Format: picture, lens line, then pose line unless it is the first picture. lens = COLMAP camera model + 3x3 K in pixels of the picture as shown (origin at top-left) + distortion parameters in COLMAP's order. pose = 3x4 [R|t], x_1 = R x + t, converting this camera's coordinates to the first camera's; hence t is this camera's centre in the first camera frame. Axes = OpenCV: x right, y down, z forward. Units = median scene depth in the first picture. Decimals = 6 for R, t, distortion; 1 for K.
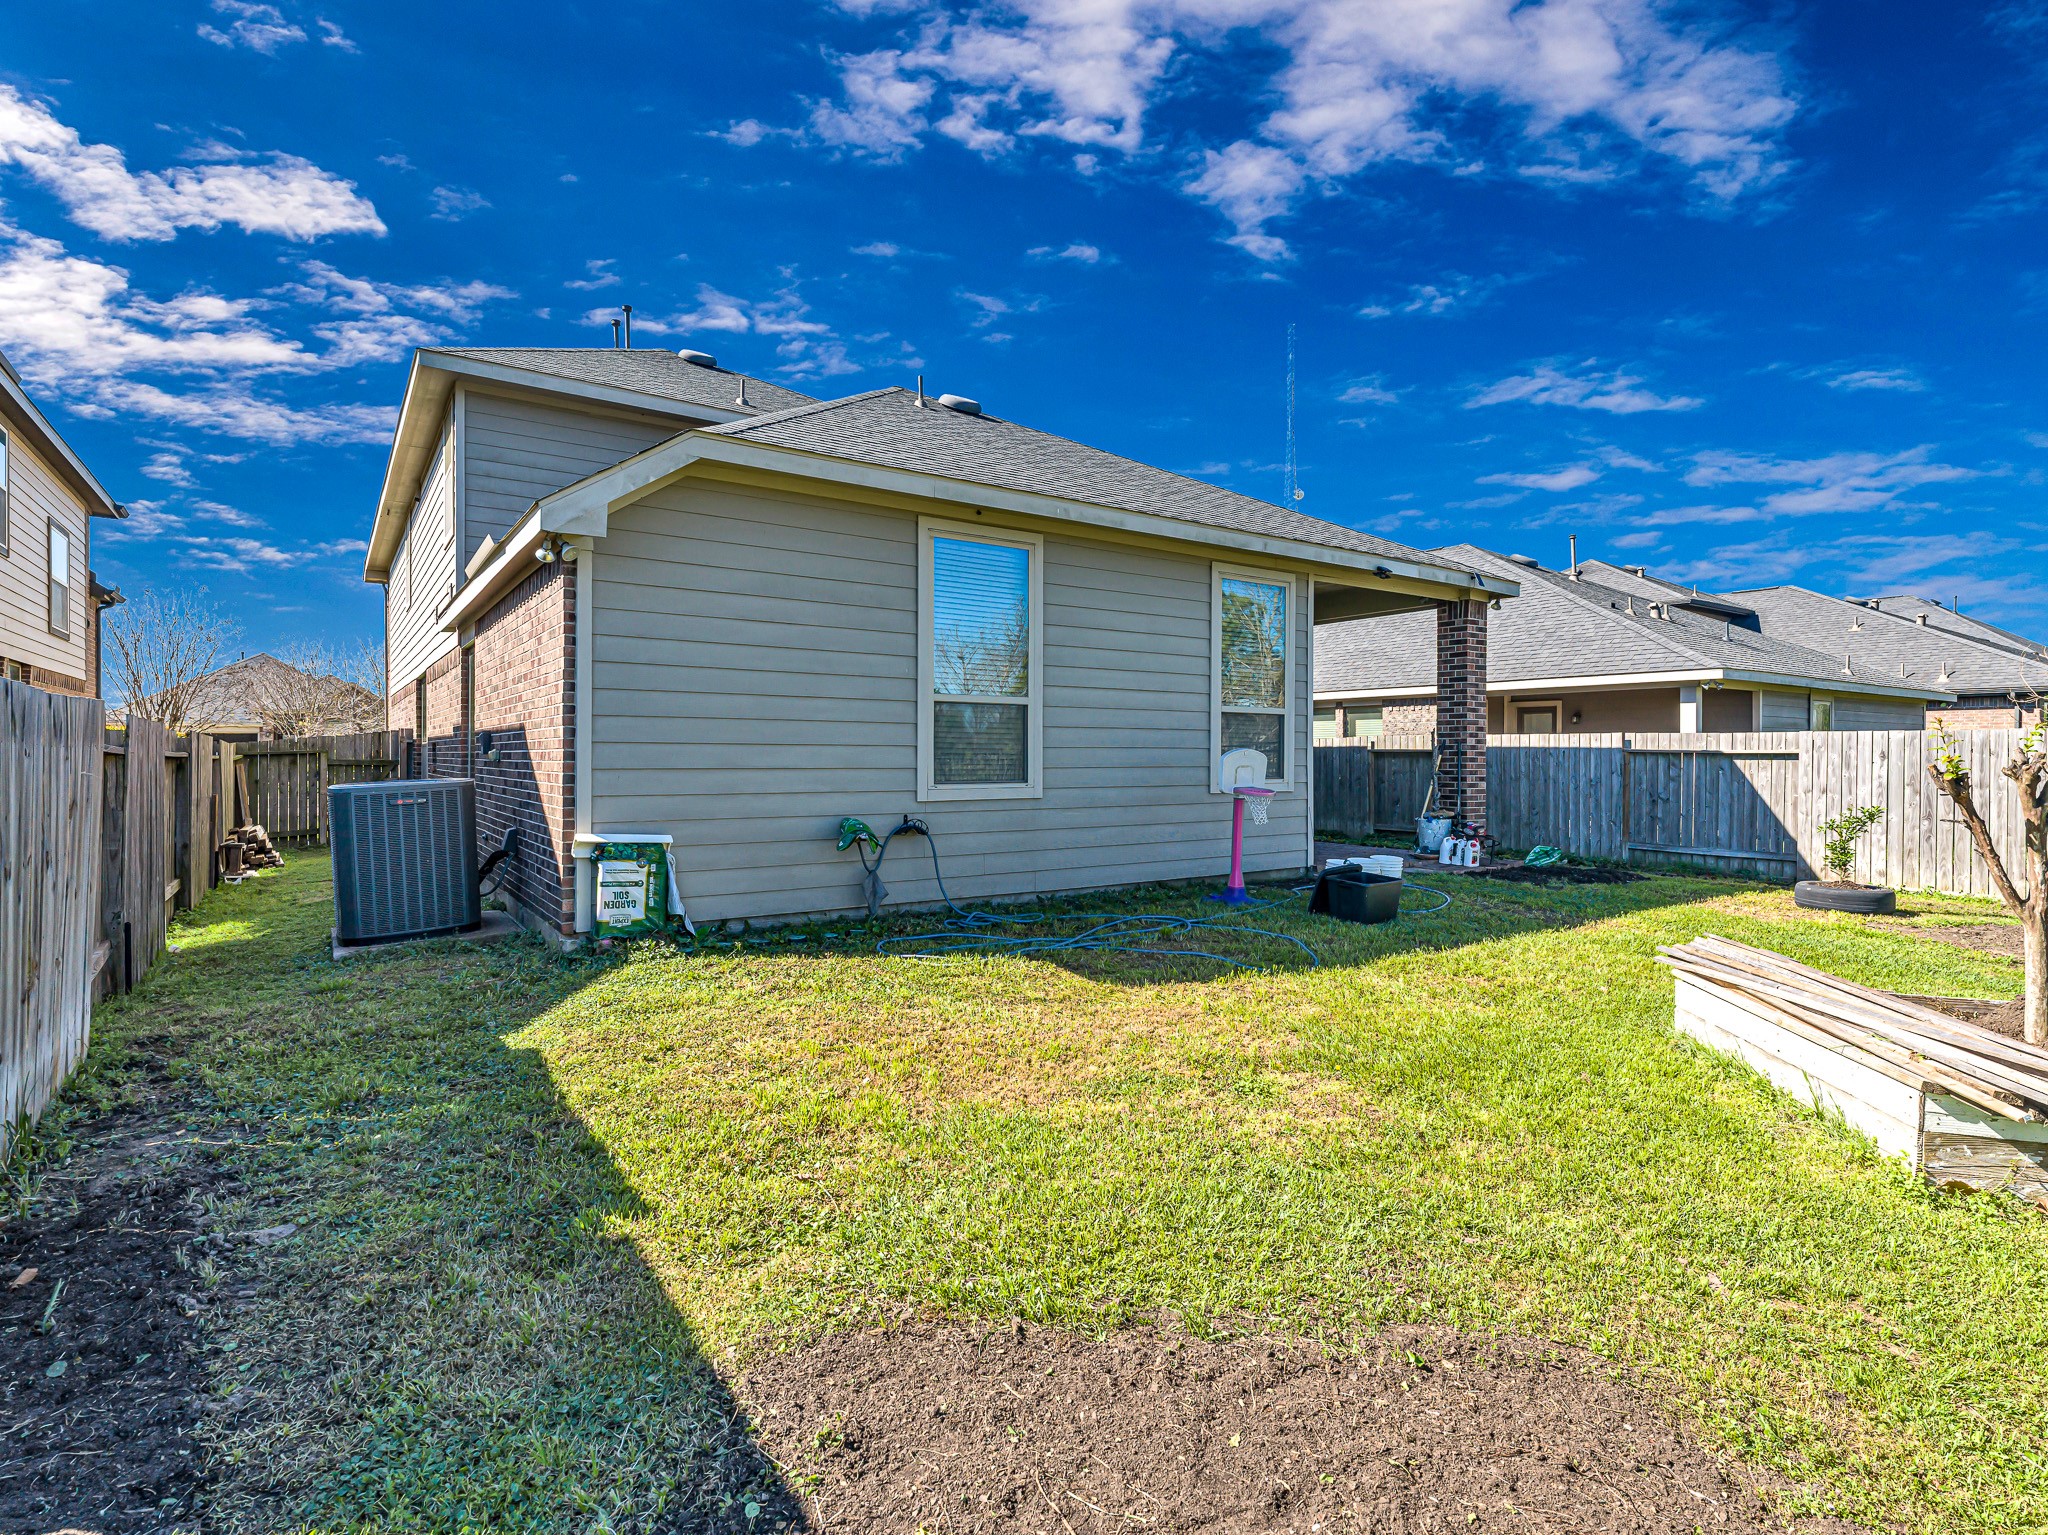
lens RADIAL K [[1040.2, 0, 1062.7], [0, 1040.2, 738.4], [0, 0, 1]] dist [0.000235, -0.000248]
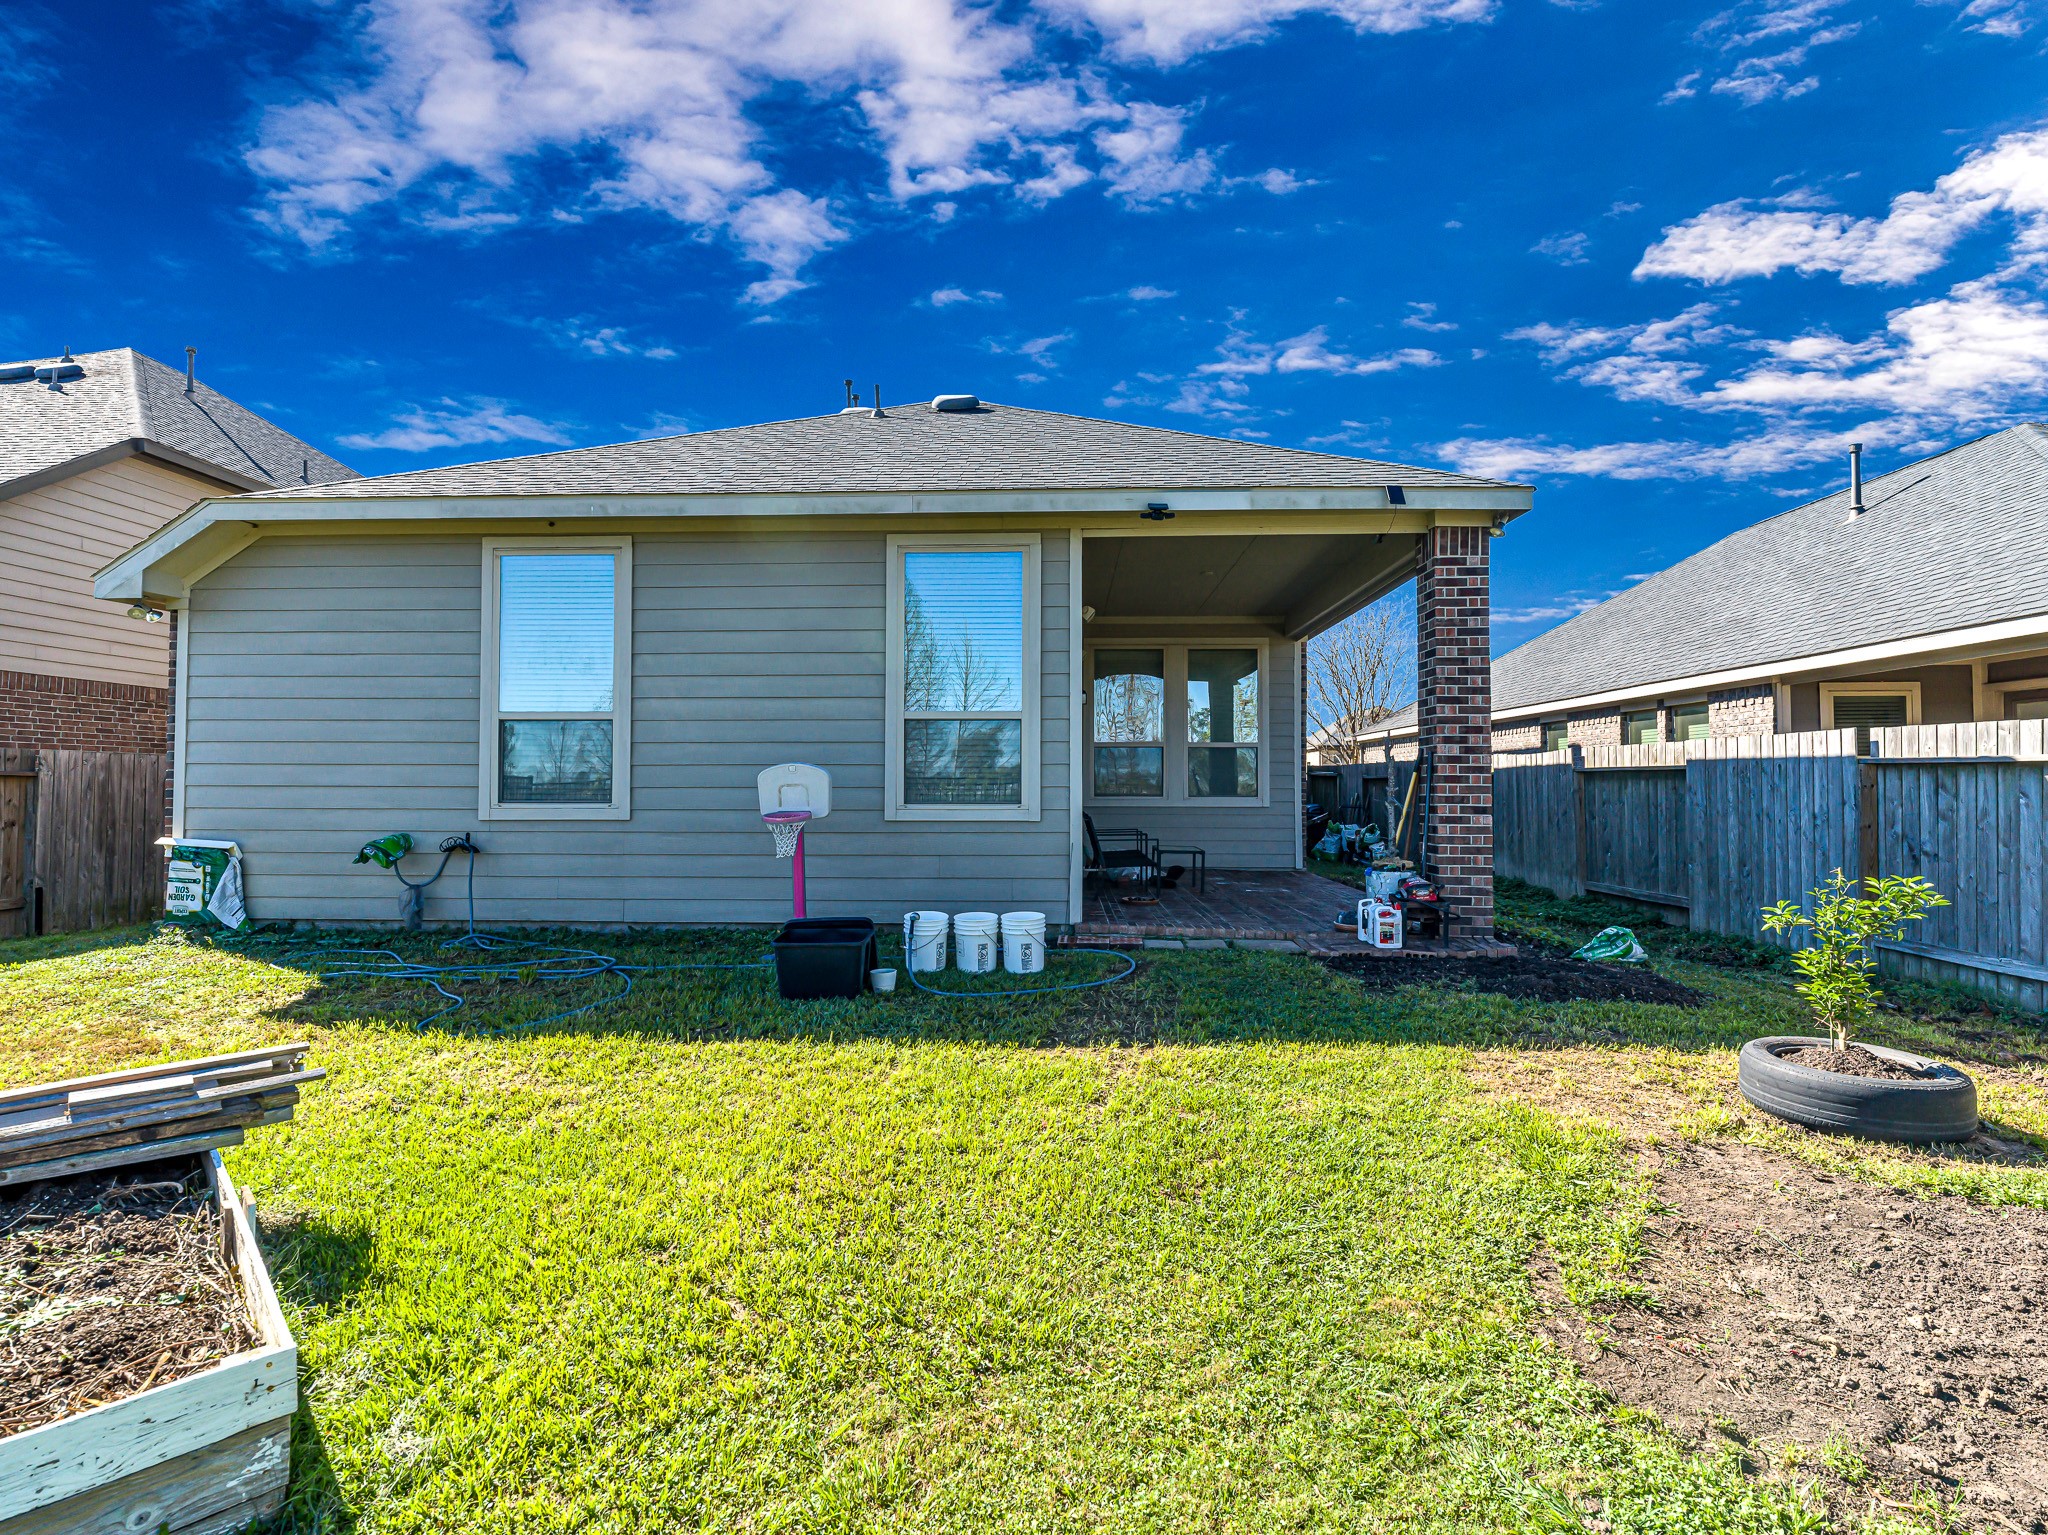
lens RADIAL K [[1045.6, 0, 1011.2], [0, 1045.6, 738.3], [0, 0, 1]] dist [0.000598, -0.000140]
pose [[0.785623, -0.030816, -0.617937, 0.776874], [0.011419, 0.999311, -0.035317, 0.020481], [0.618600, 0.020689, 0.785434, 0.454659]]
